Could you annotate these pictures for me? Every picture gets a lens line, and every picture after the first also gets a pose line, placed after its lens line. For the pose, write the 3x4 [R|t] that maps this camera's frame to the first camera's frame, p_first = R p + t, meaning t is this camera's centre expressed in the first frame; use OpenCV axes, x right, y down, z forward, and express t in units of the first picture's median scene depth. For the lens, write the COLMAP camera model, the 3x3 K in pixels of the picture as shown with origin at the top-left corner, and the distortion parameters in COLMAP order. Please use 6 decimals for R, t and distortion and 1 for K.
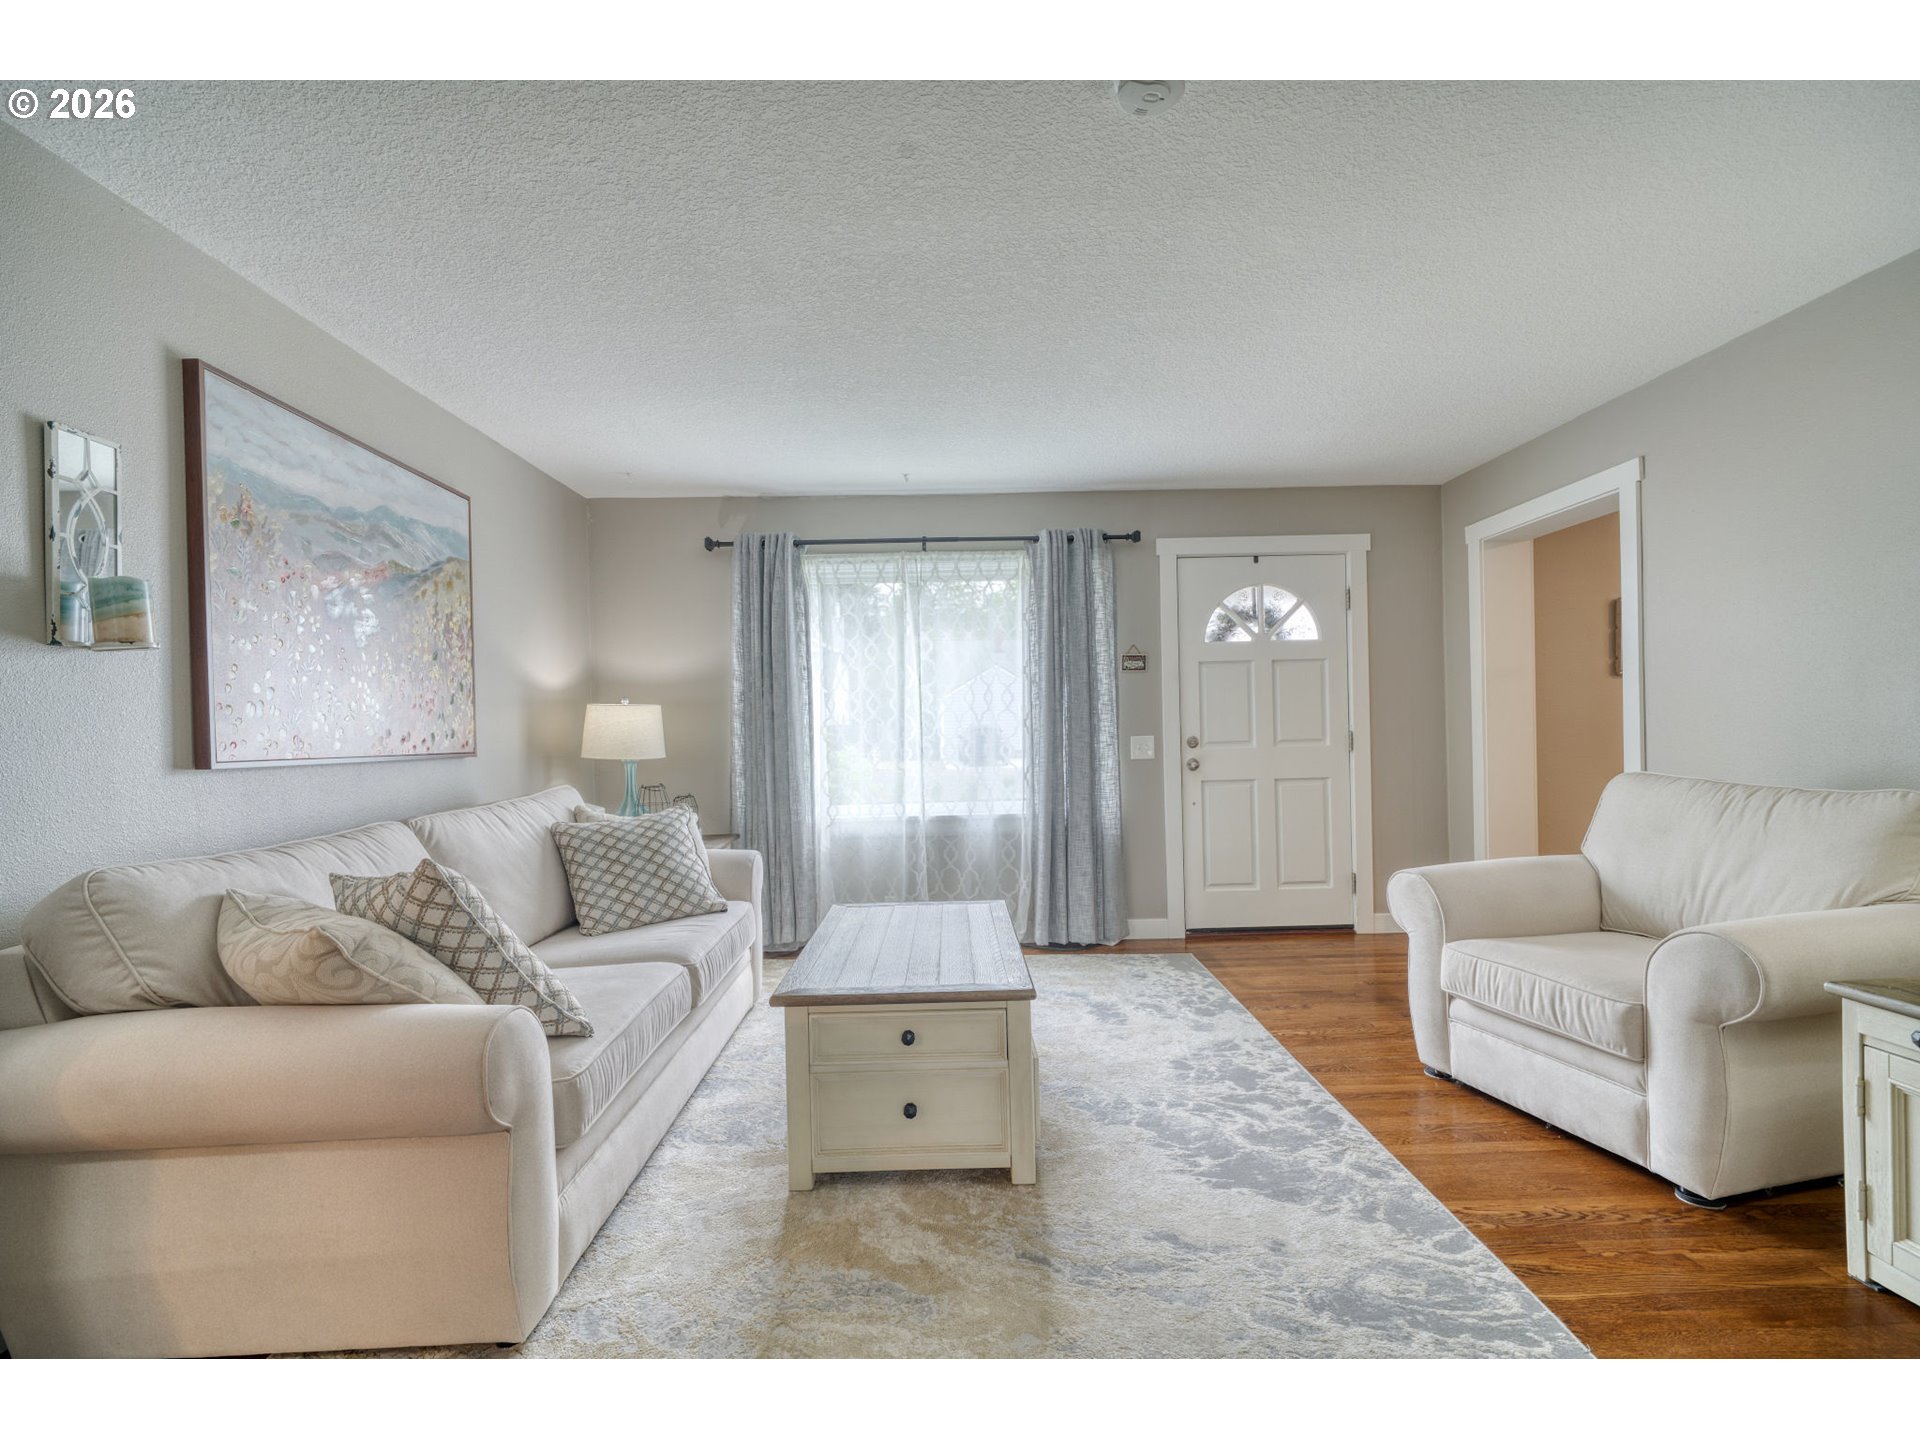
lens RADIAL K [[882.2, 0, 953.8], [0, 882.2, 736.0], [0, 0, 1]] dist [0.022628, -0.013352]
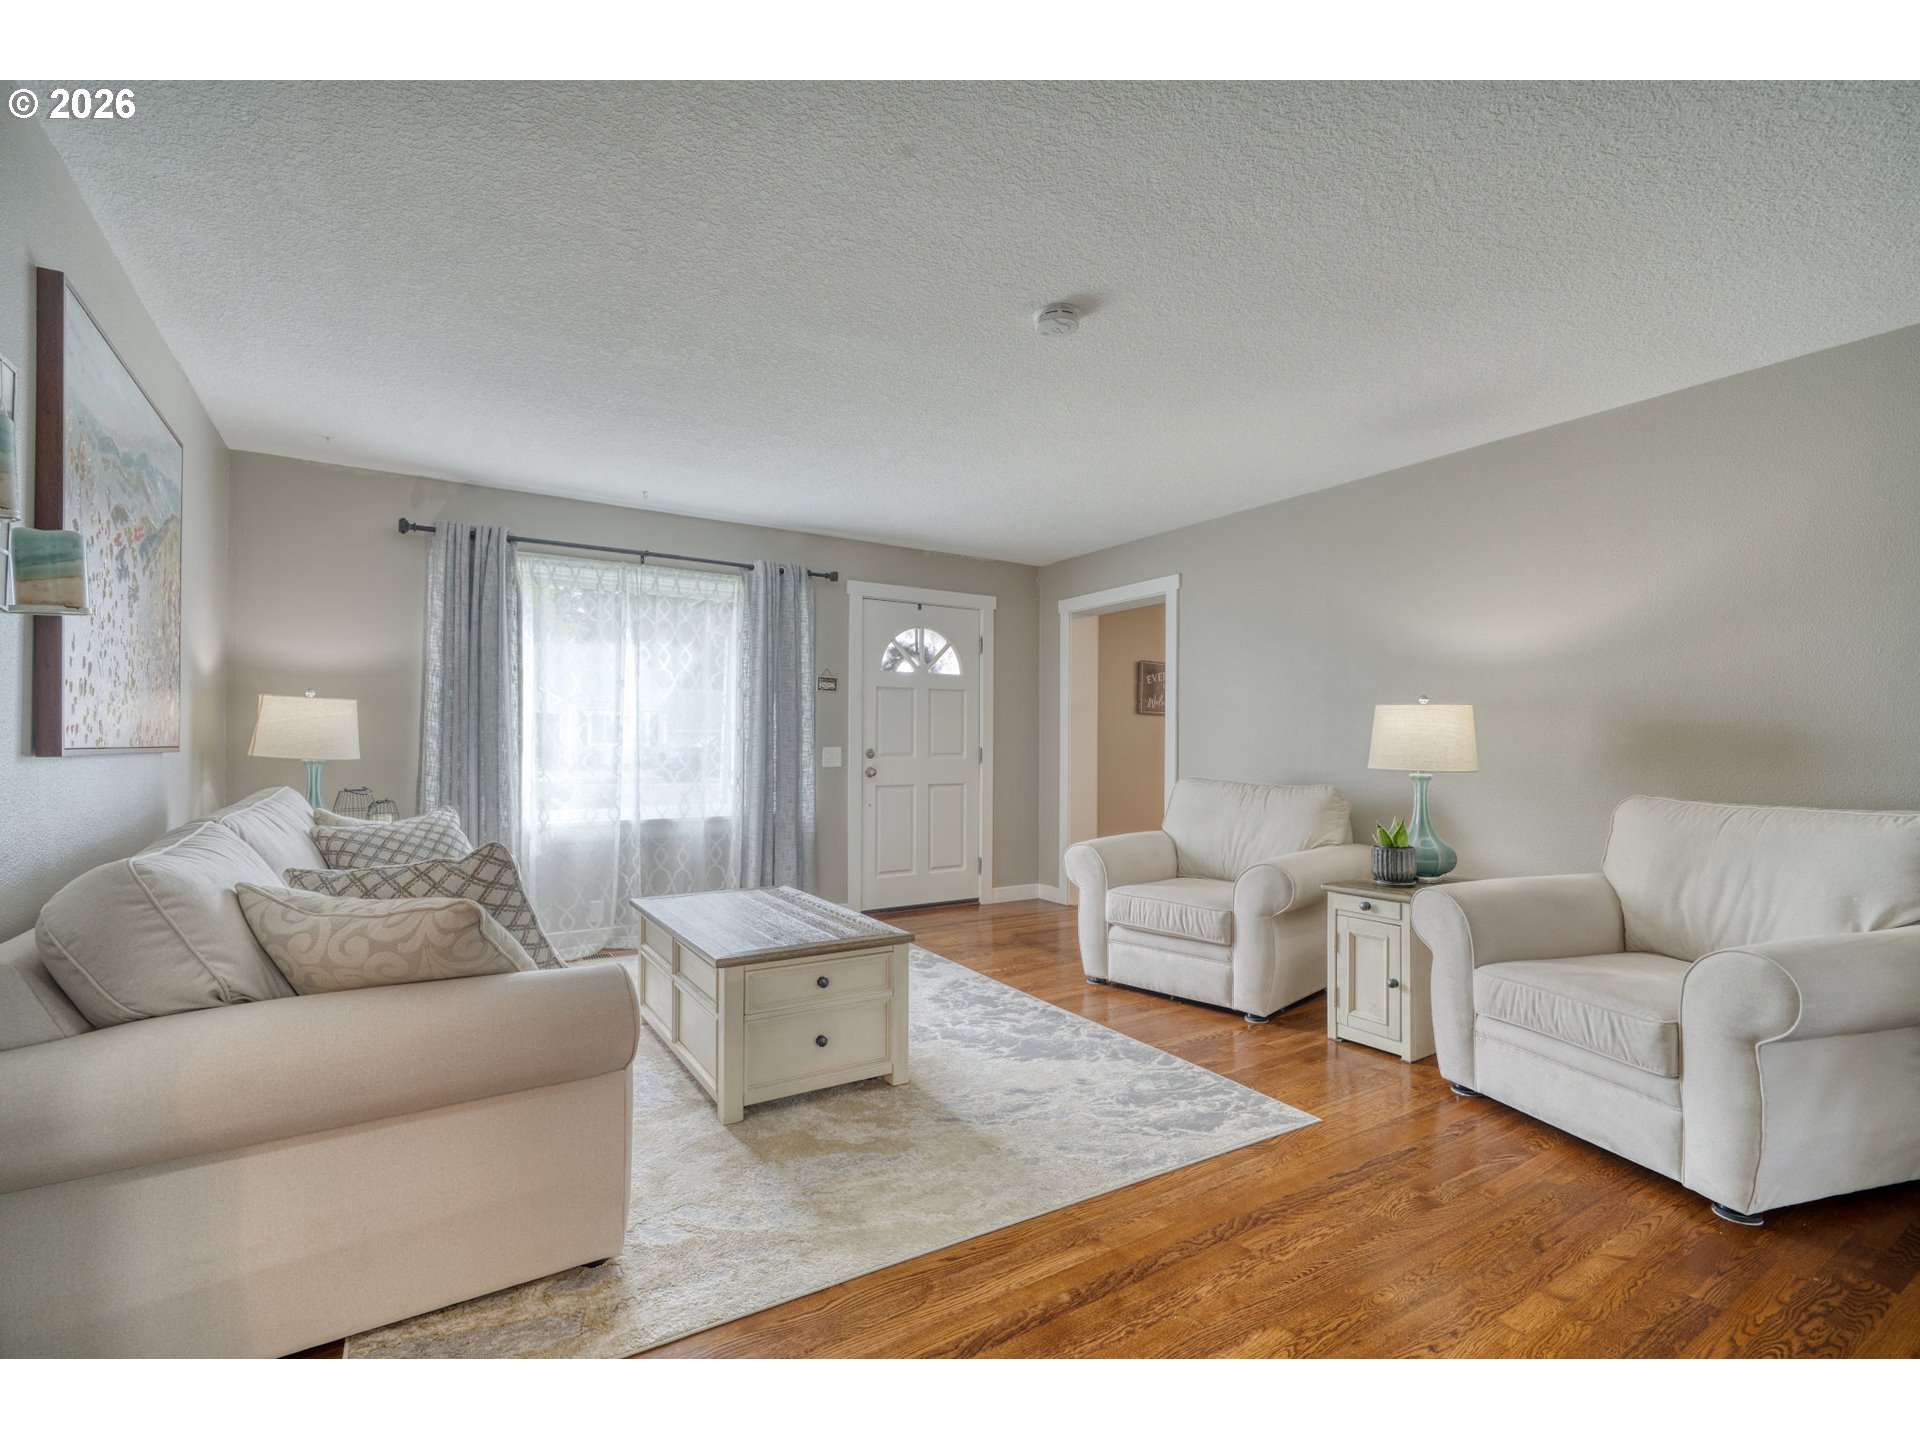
lens RADIAL K [[882.2, 0, 953.8], [0, 882.2, 736.0], [0, 0, 1]] dist [0.022628, -0.013352]
pose [[0.853340, 0.030838, 0.520441, -0.381391], [-0.022022, 0.999490, -0.023115, 0.012780], [-0.520889, 0.008264, 0.853584, -0.113167]]
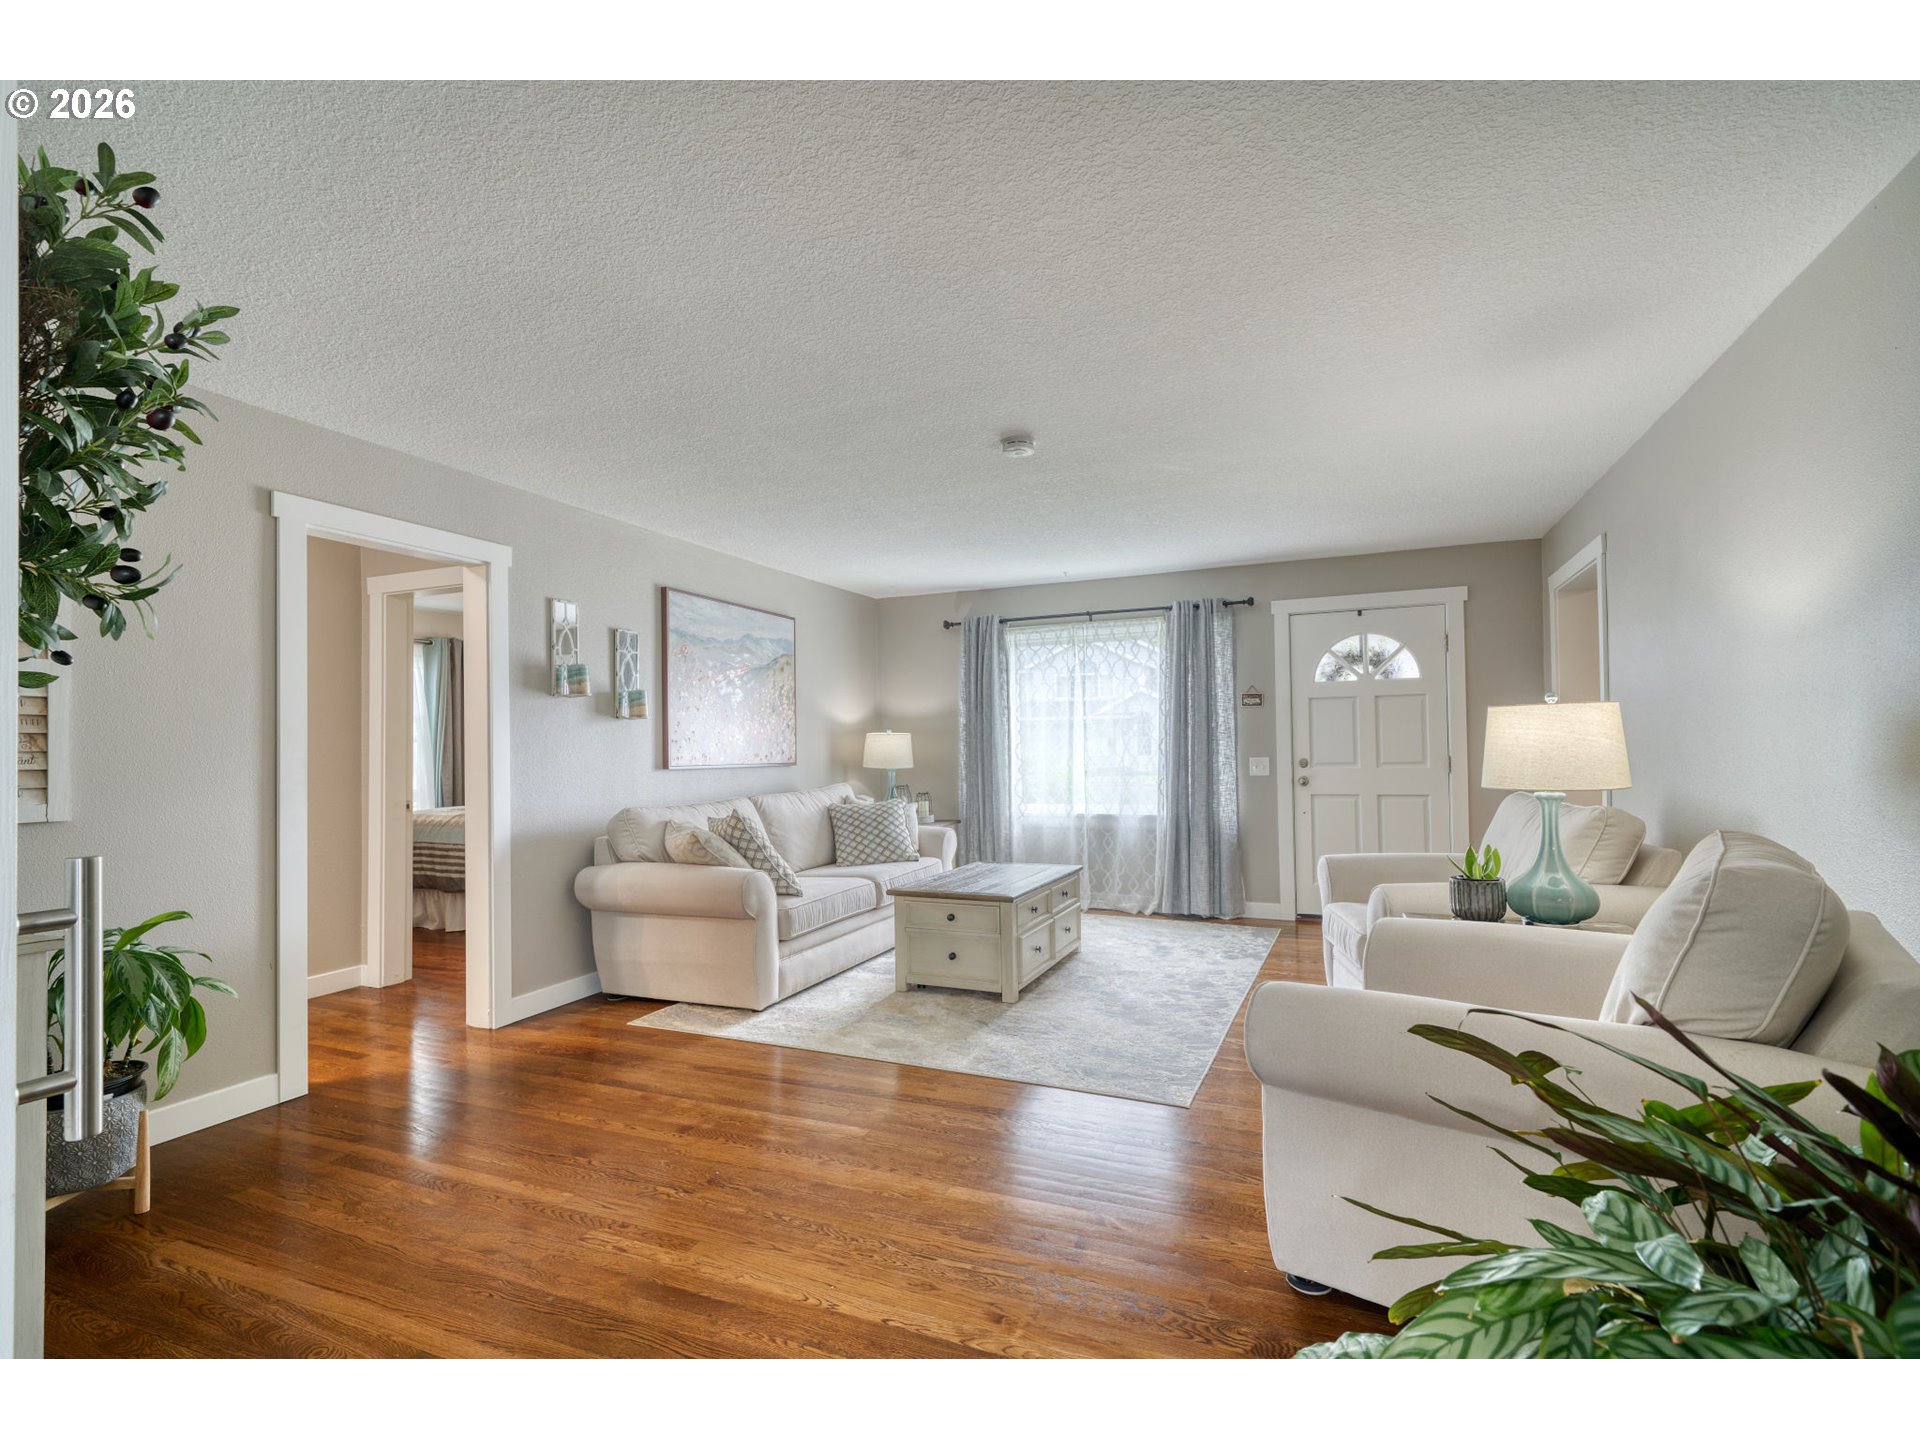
lens RADIAL K [[882.2, 0, 953.8], [0, 882.2, 736.0], [0, 0, 1]] dist [0.022628, -0.013352]
pose [[0.910518, 0.002933, -0.413459, 0.506901], [-0.008442, 0.999898, -0.011498, -0.018438], [0.413383, 0.013959, 0.910450, -0.501872]]
